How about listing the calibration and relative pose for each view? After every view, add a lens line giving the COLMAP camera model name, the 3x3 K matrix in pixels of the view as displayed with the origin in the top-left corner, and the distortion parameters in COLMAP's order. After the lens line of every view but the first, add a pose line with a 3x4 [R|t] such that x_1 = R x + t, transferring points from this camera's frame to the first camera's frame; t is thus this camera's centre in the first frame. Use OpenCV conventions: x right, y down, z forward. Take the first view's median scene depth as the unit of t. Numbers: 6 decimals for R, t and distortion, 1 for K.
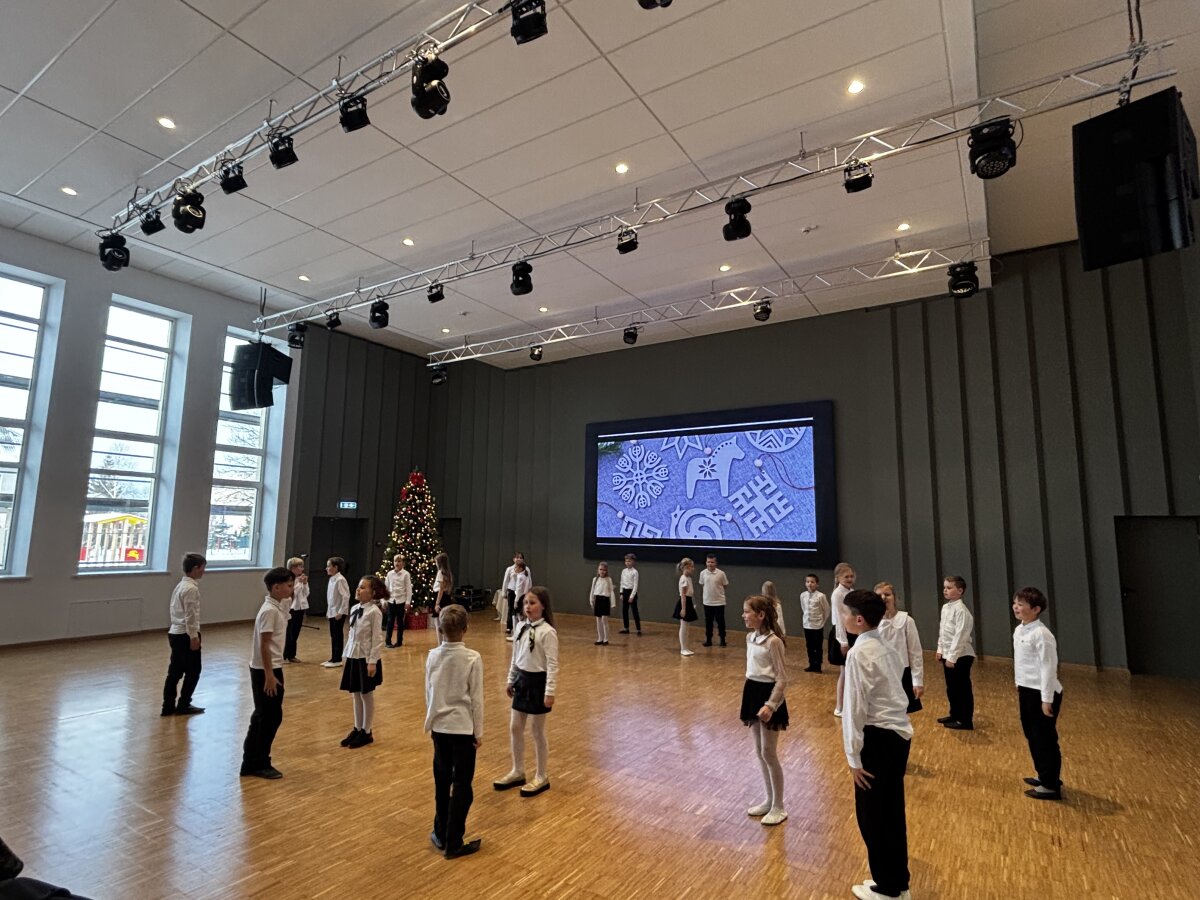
lens RADIAL K [[631.0, 0, 597.8], [0, 631.0, 447.4], [0, 0, 1]] dist [0.030695, -0.049519]
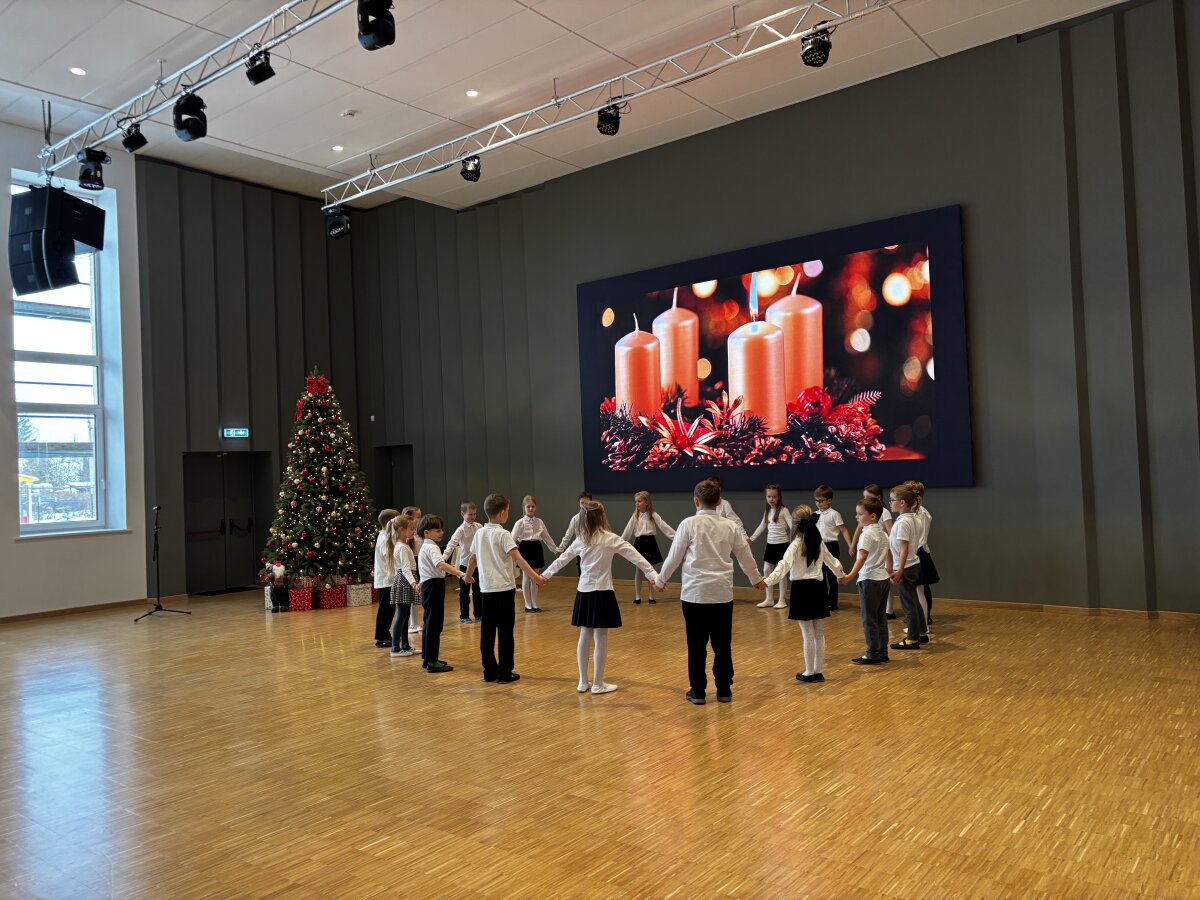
lens RADIAL K [[907.6, 0, 601.8], [0, 907.6, 447.4], [0, 0, 1]] dist [0.008349, 0.012909]
pose [[0.993431, -0.057018, -0.099220, 0.113513], [0.067802, 0.991732, 0.108952, 0.036928], [0.092187, -0.114963, 0.989083, 0.107940]]
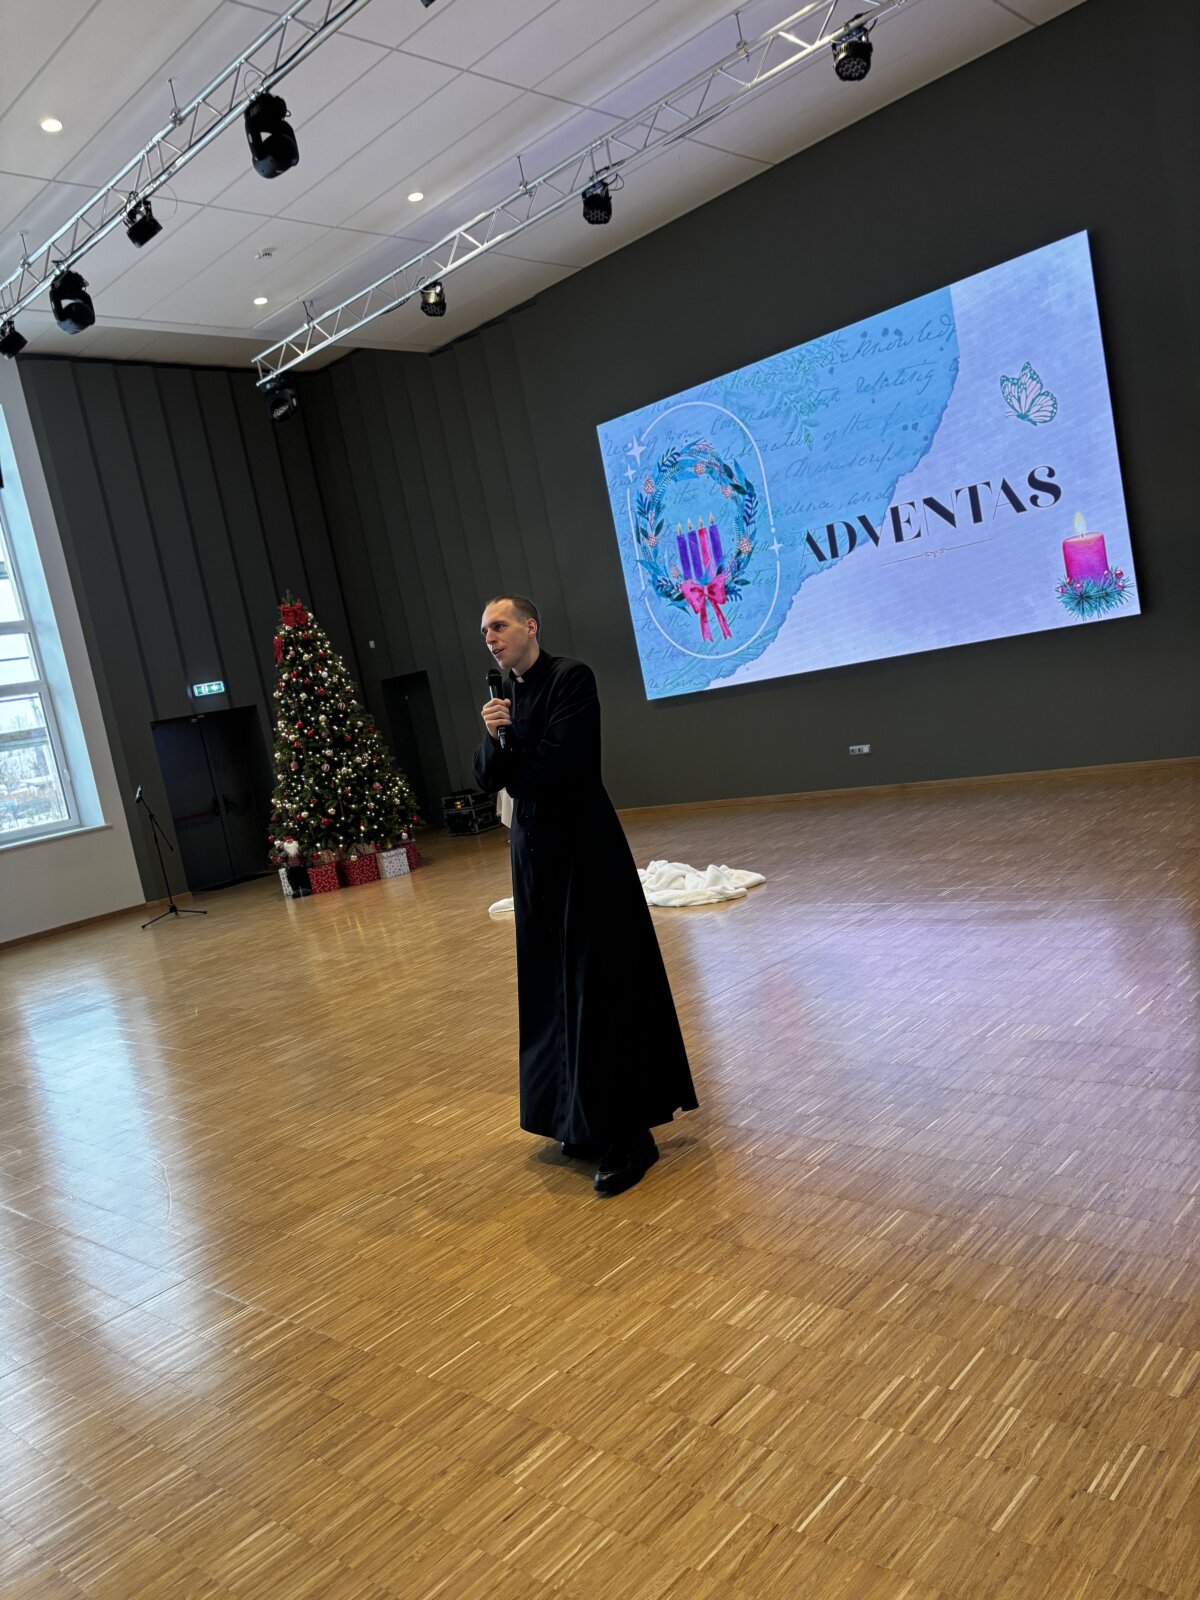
lens RADIAL K [[1203.4, 0, 602.7], [0, 1203.4, 808.5], [0, 0, 1]] dist [0.026015, -0.014244]
pose [[0.963444, -0.182674, -0.195973, 0.146834], [0.226797, 0.945503, 0.233638, 0.031125], [0.142614, -0.269544, 0.952369, 0.057024]]
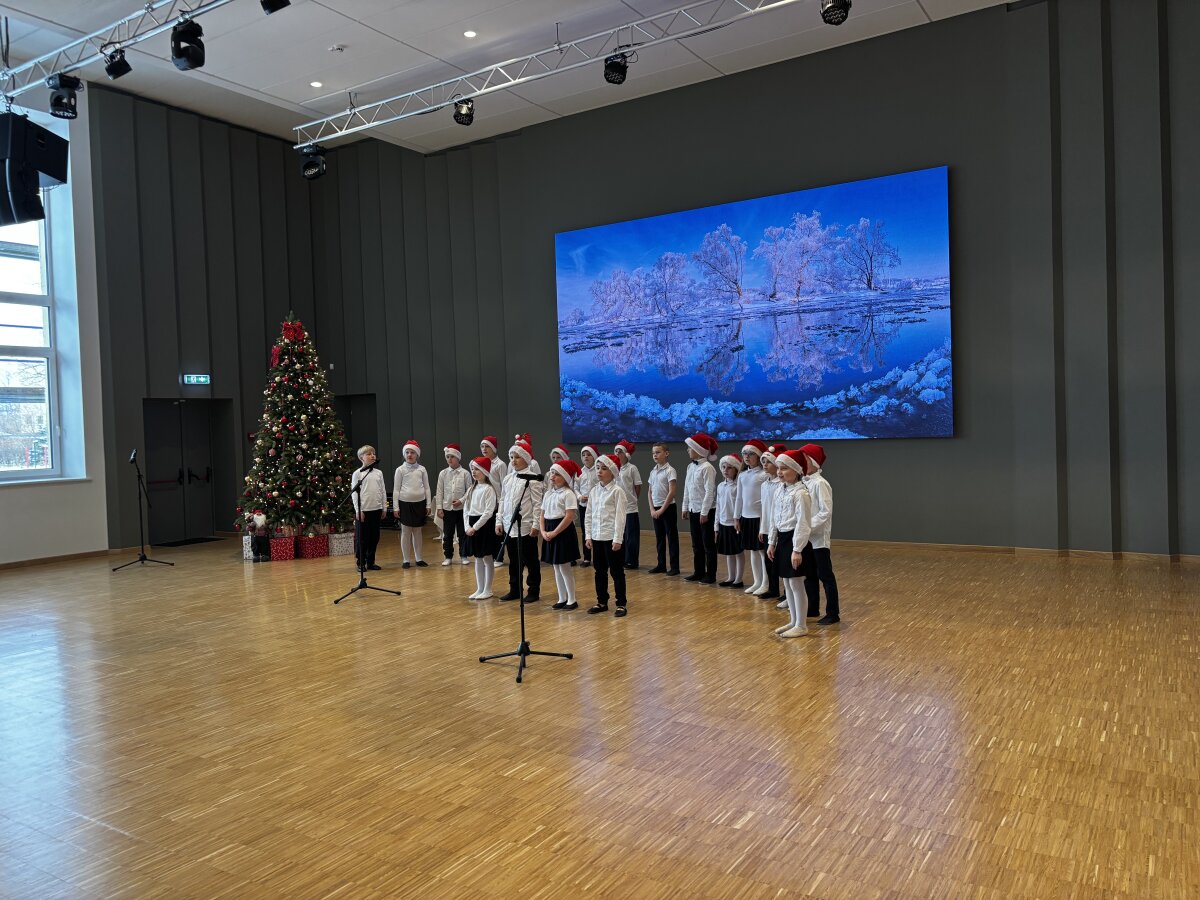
lens RADIAL K [[906.9, 0, 597.1], [0, 906.9, 442.1], [0, 0, 1]] dist [0.020183, -0.014543]
pose [[0.998872, -0.047466, -0.001020, 0.018011], [0.047030, 0.986296, 0.158143, 0.035250], [-0.006500, -0.158012, 0.987416, 0.089712]]
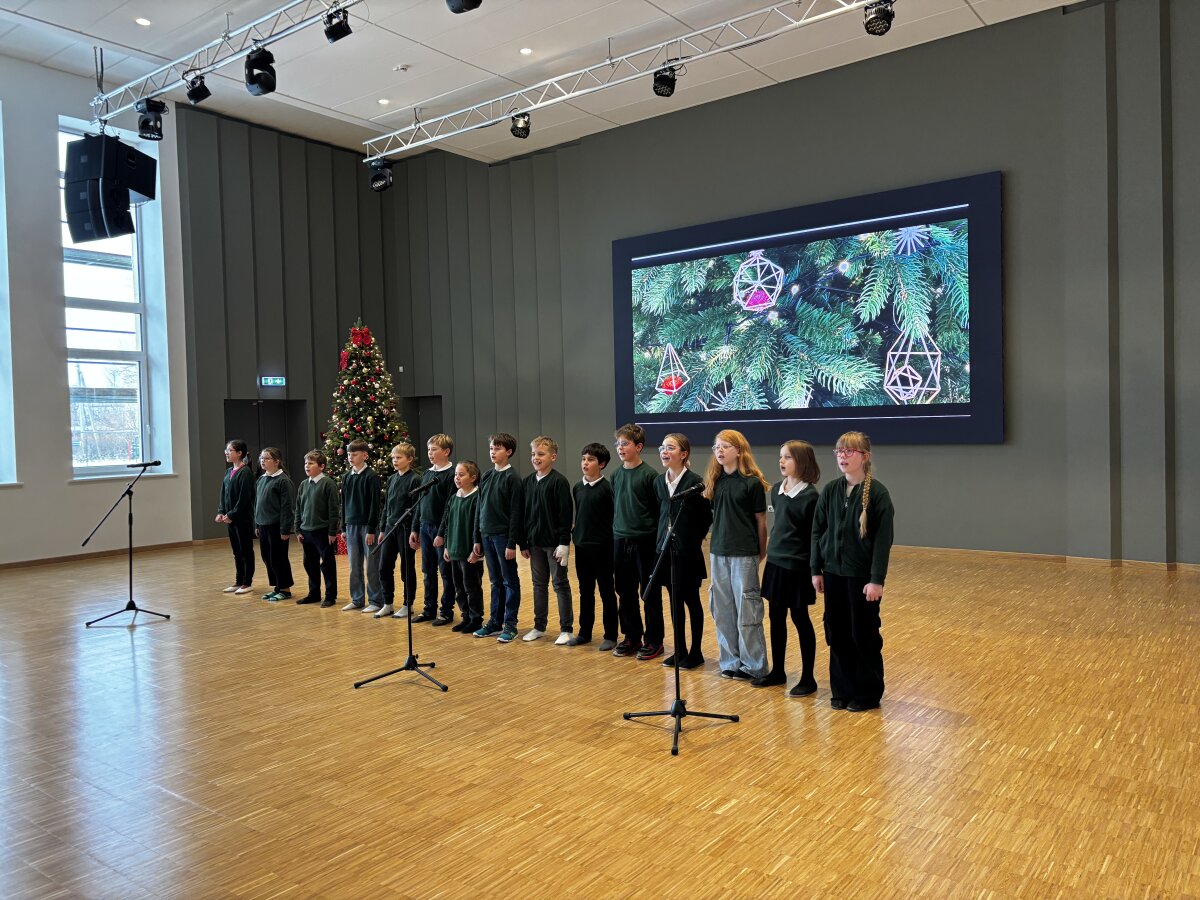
lens RADIAL K [[905.9, 0, 597.8], [0, 905.9, 447.7], [0, 0, 1]] dist [0.017231, -0.006525]
pose [[0.995586, -0.037441, -0.086057, 0.049780], [0.051038, 0.985523, 0.161676, 0.027715], [0.078758, -0.165355, 0.983084, 0.065165]]
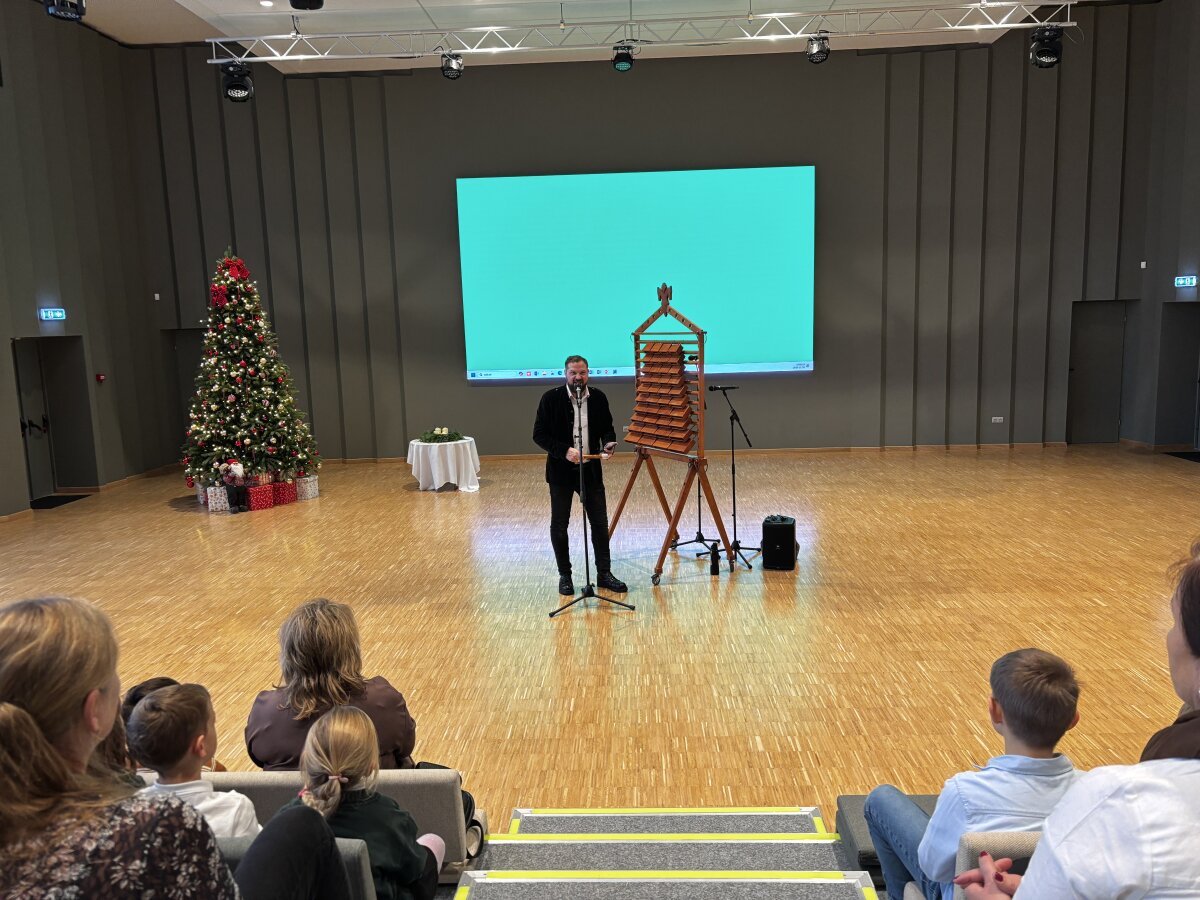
lens RADIAL K [[902.5, 0, 607.9], [0, 902.5, 447.0], [0, 0, 1]] dist [0.026015, -0.014244]
pose [[0.860530, -0.110649, 0.497237, -0.508675], [-0.028088, 0.964332, 0.263201, -0.027363], [-0.508625, -0.240459, 0.826729, 0.080400]]
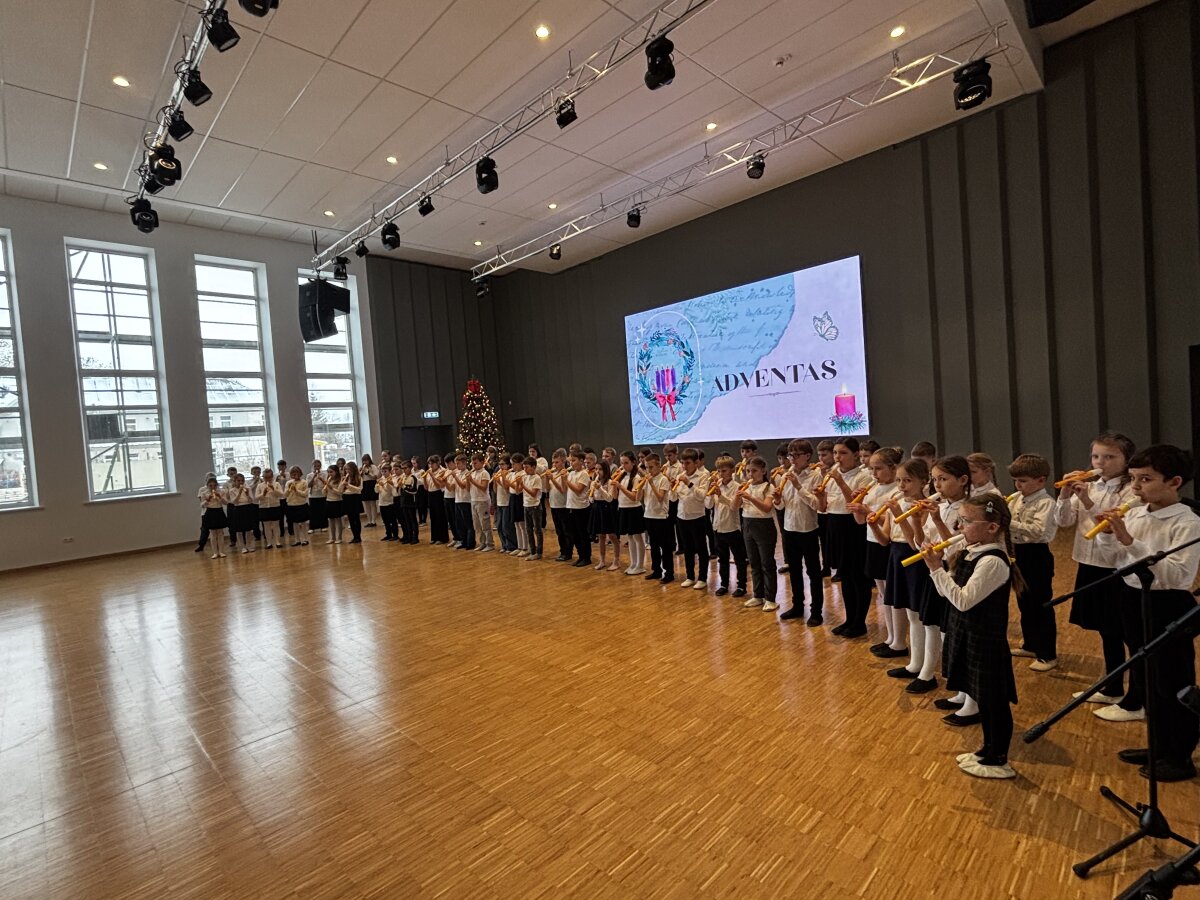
lens RADIAL K [[574.3, 0, 600.1], [0, 574.3, 451.4], [0, 0, 1]] dist [0.026299, -0.033159]
pose [[0.973056, -0.076595, -0.217472, 0.168336], [0.114316, 0.979385, 0.166546, 0.022829], [0.200233, -0.186919, 0.961753, 0.056791]]
